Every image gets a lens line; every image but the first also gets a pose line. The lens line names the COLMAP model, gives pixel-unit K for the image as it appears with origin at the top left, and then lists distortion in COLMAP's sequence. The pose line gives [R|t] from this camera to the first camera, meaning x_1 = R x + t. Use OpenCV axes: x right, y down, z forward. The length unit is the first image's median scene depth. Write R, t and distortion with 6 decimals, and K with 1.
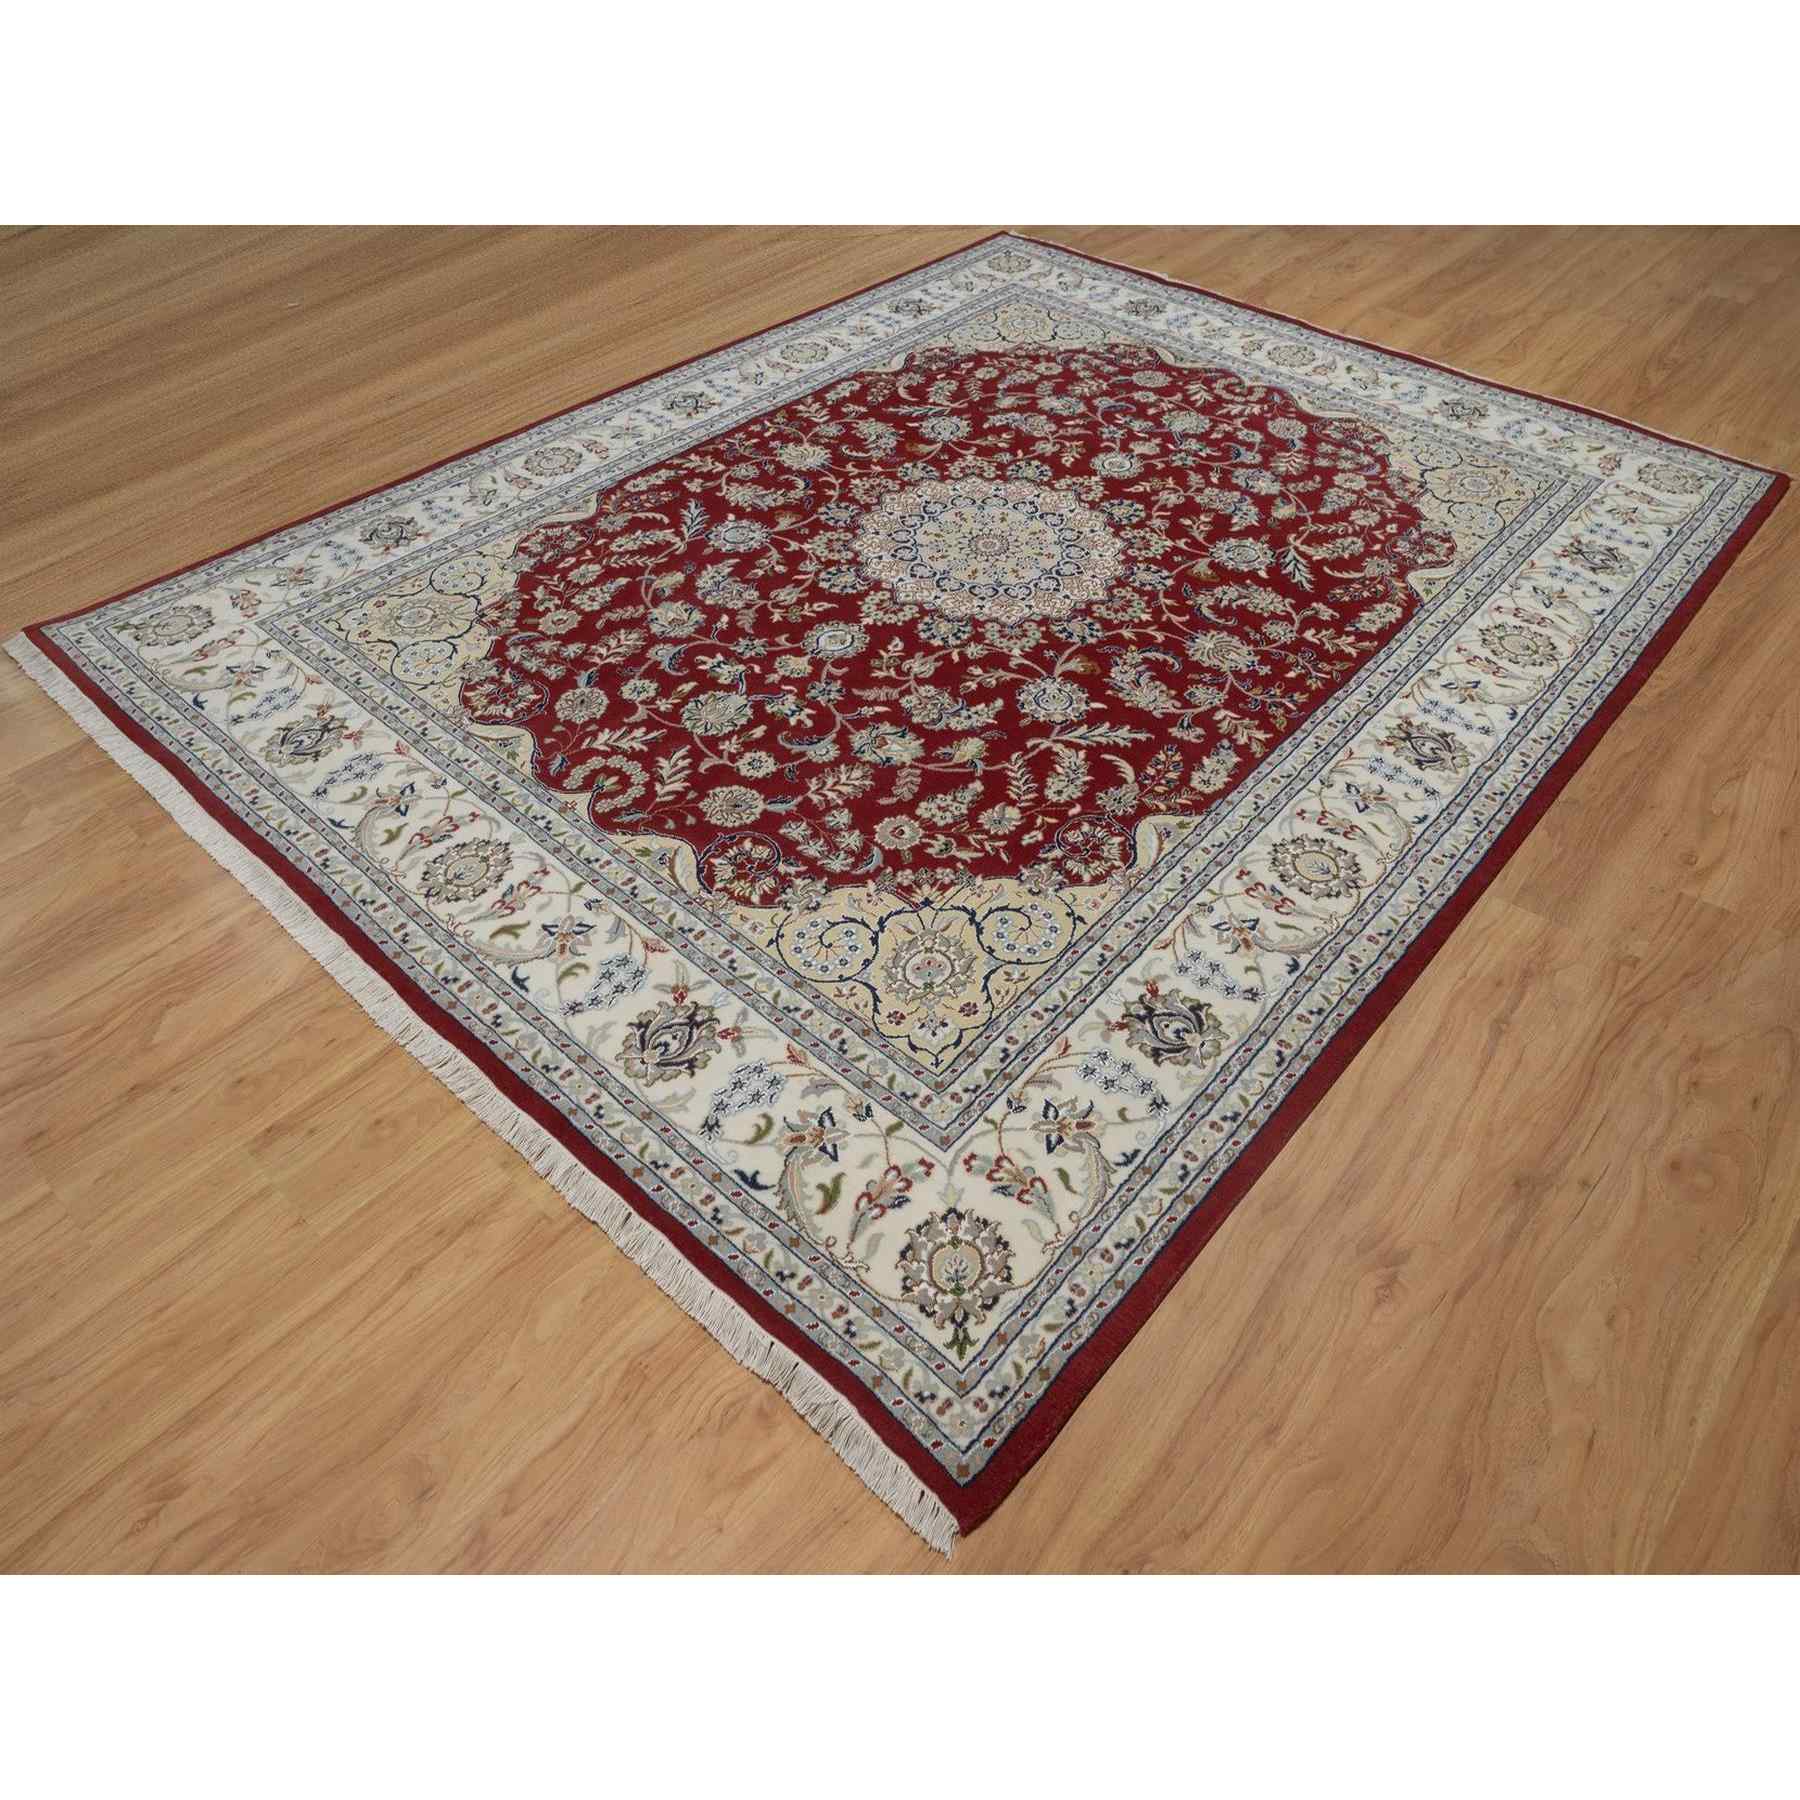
lens RADIAL K [[1099.4, 0, 894.1], [0, 1099.4, 900.6], [0, 0, 1]] dist [-0.001497, -0.001300]
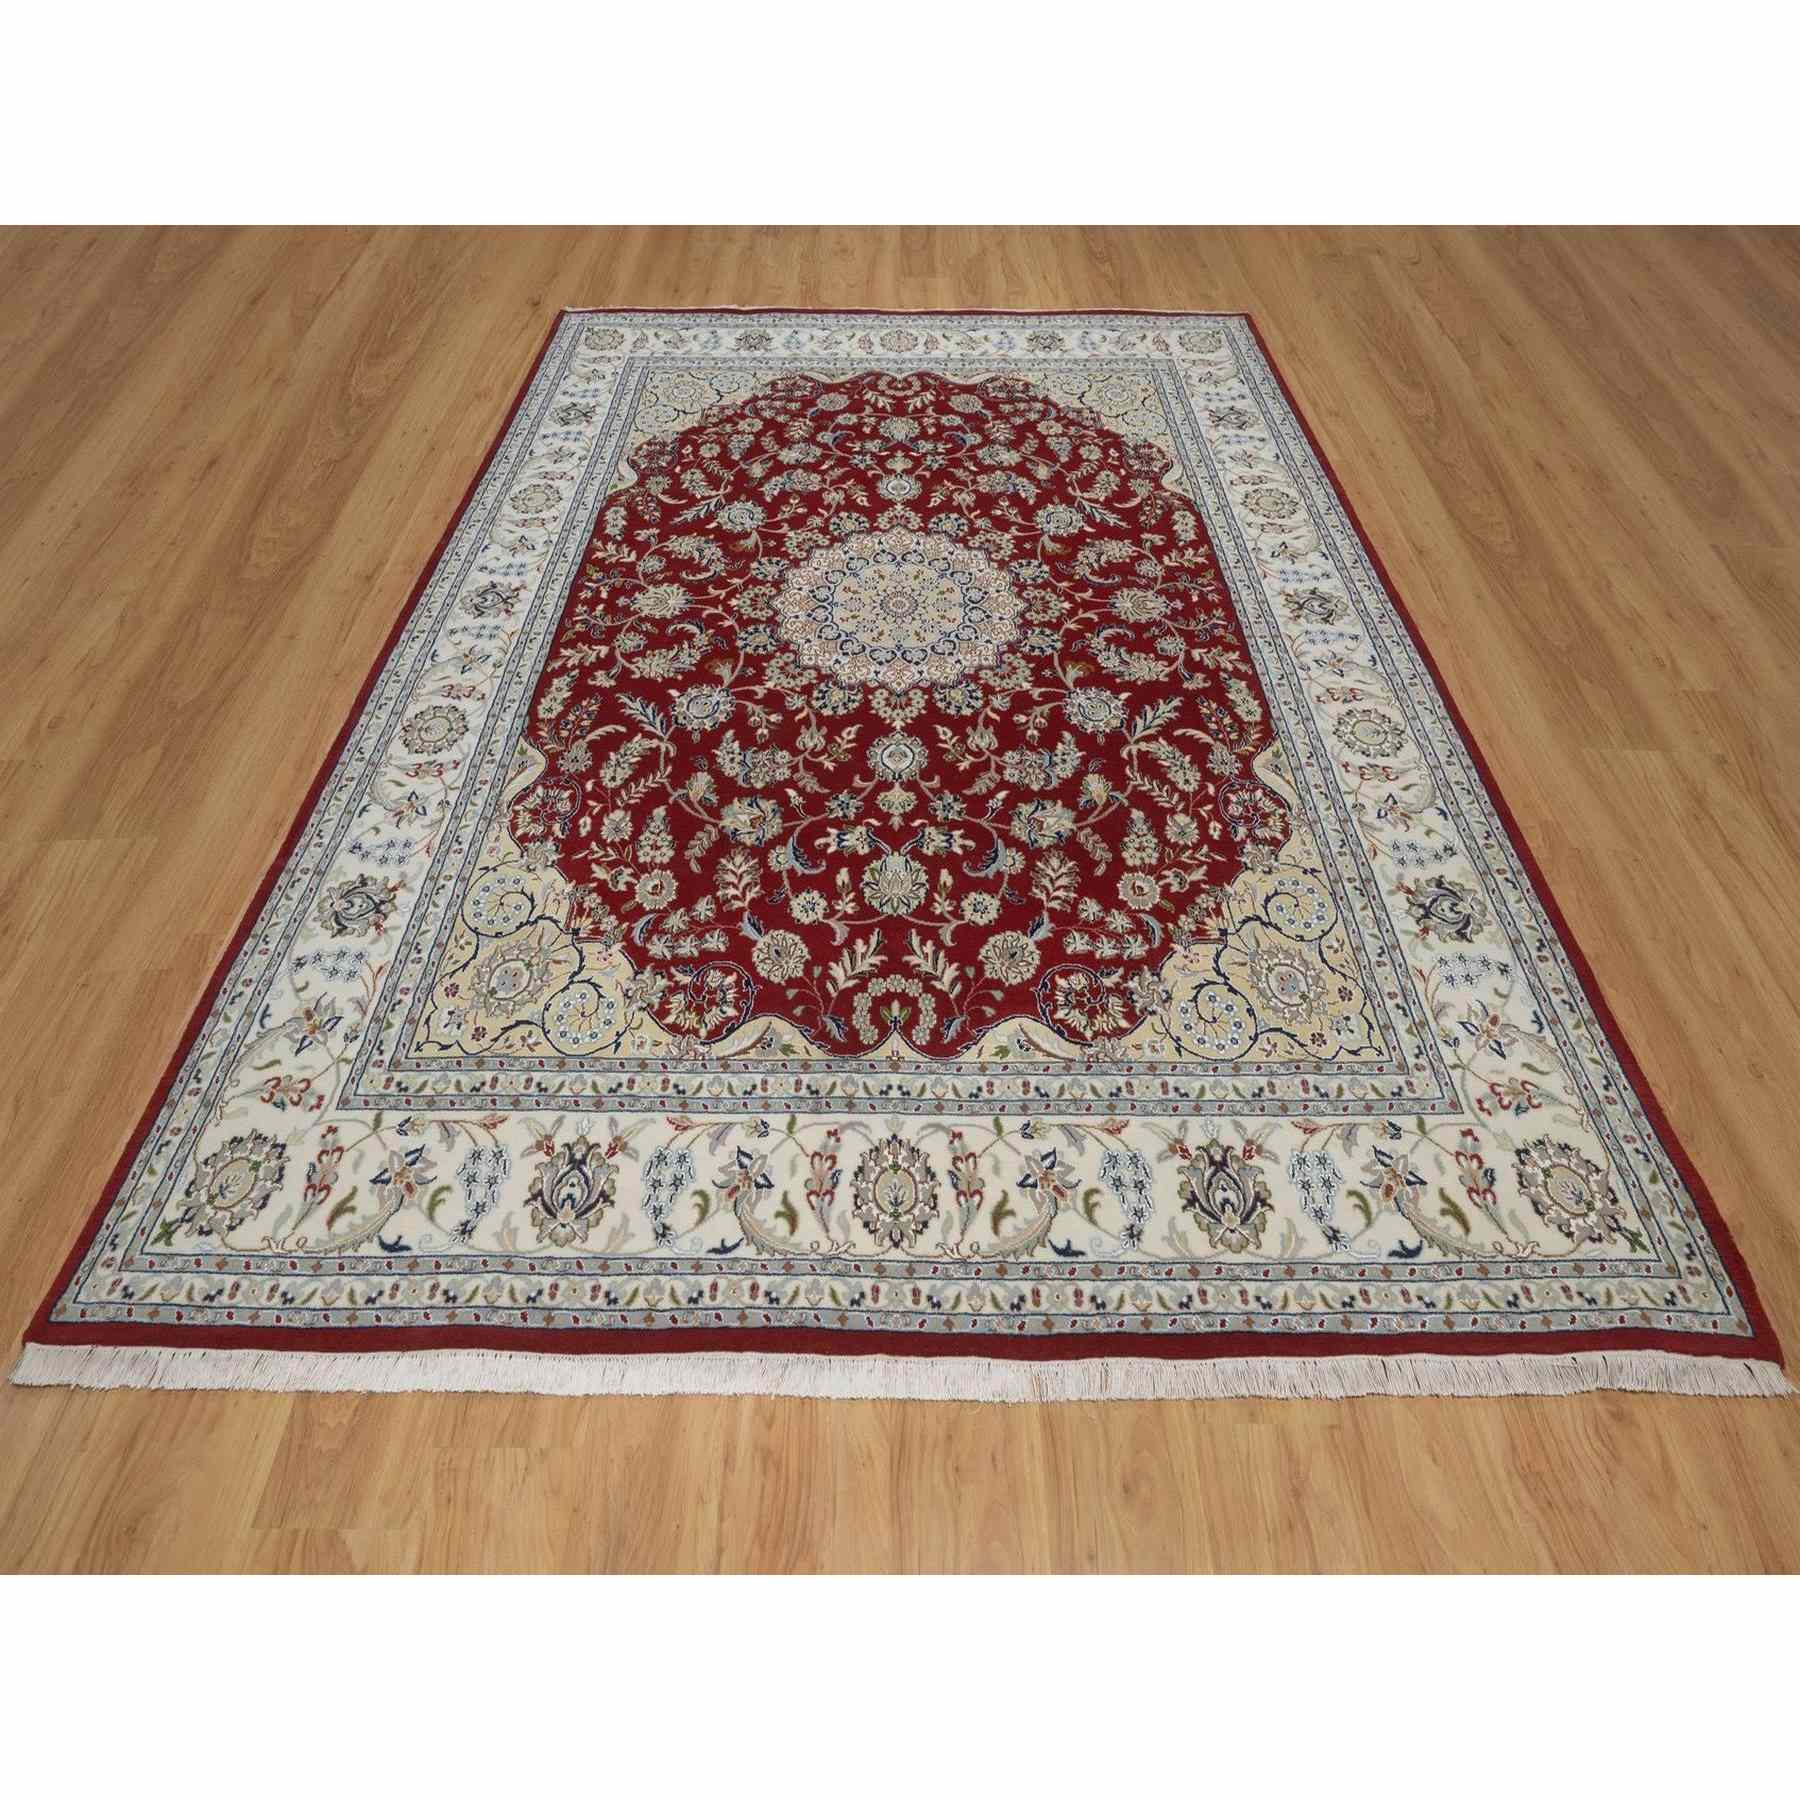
lens RADIAL K [[945.2, 0, 897.3], [0, 945.2, 878.1], [0, 0, 1]] dist [-0.000859, -0.000452]
pose [[0.761659, -0.520860, 0.385461, -0.454437], [0.498096, 0.851112, 0.165855, -0.298583], [-0.414458, 0.065672, 0.907696, 0.258212]]
